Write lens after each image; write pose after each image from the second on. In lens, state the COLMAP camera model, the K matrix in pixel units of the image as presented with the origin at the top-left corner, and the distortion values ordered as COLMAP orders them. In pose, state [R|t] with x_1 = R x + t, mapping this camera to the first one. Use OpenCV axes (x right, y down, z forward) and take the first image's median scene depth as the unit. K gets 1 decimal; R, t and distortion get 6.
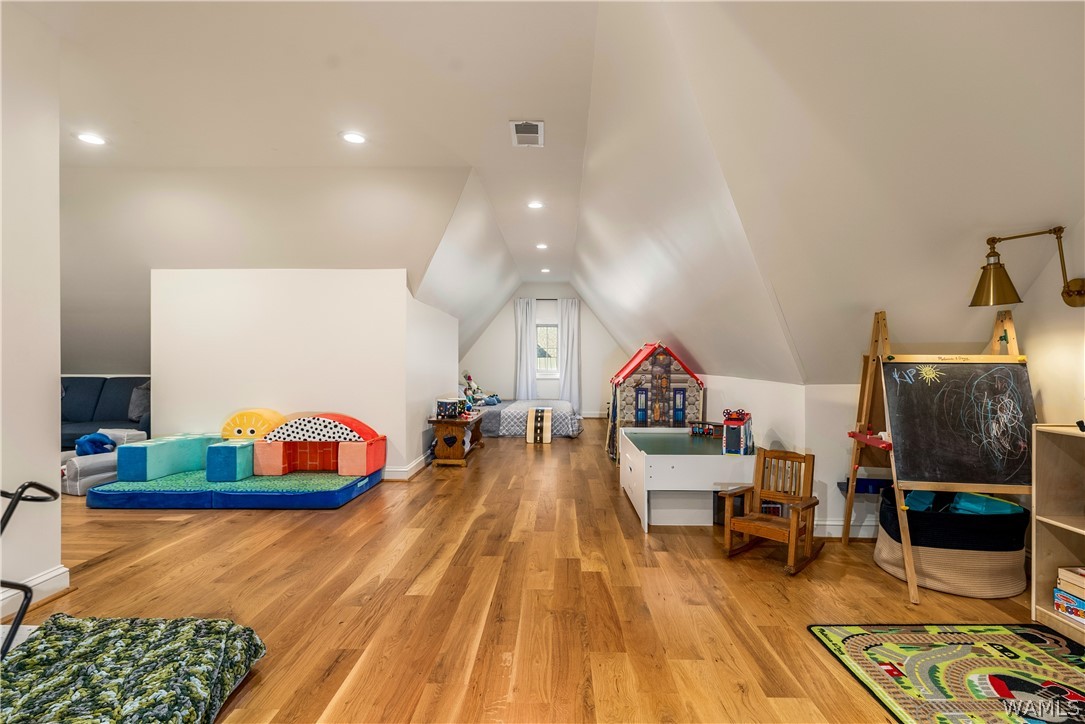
lens RADIAL K [[511.2, 0, 544.9], [0, 511.2, 358.7], [0, 0, 1]] dist [0.001996, 0.000151]
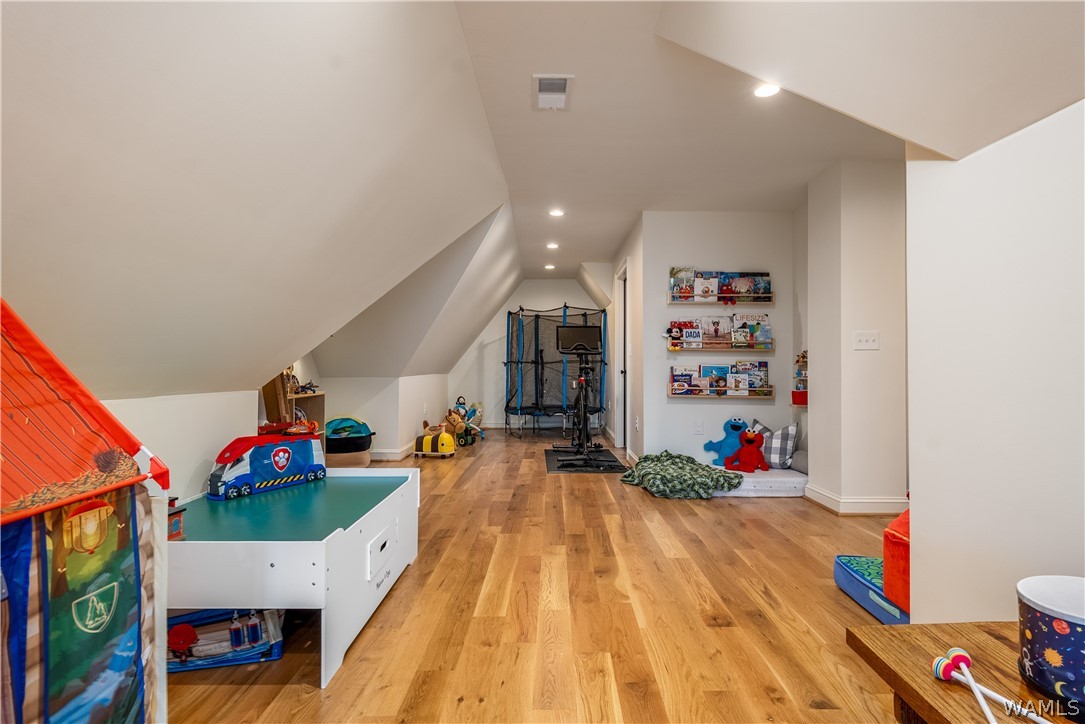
lens RADIAL K [[578.0, 0, 551.0], [0, 578.0, 360.9], [0, 0, 1]] dist [0.004326, 0.000507]
pose [[-0.999607, -0.001774, -0.027985, -0.009313], [-0.001461, 0.999936, -0.011182, 0.008257], [0.028003, -0.011137, -0.999546, 2.083210]]
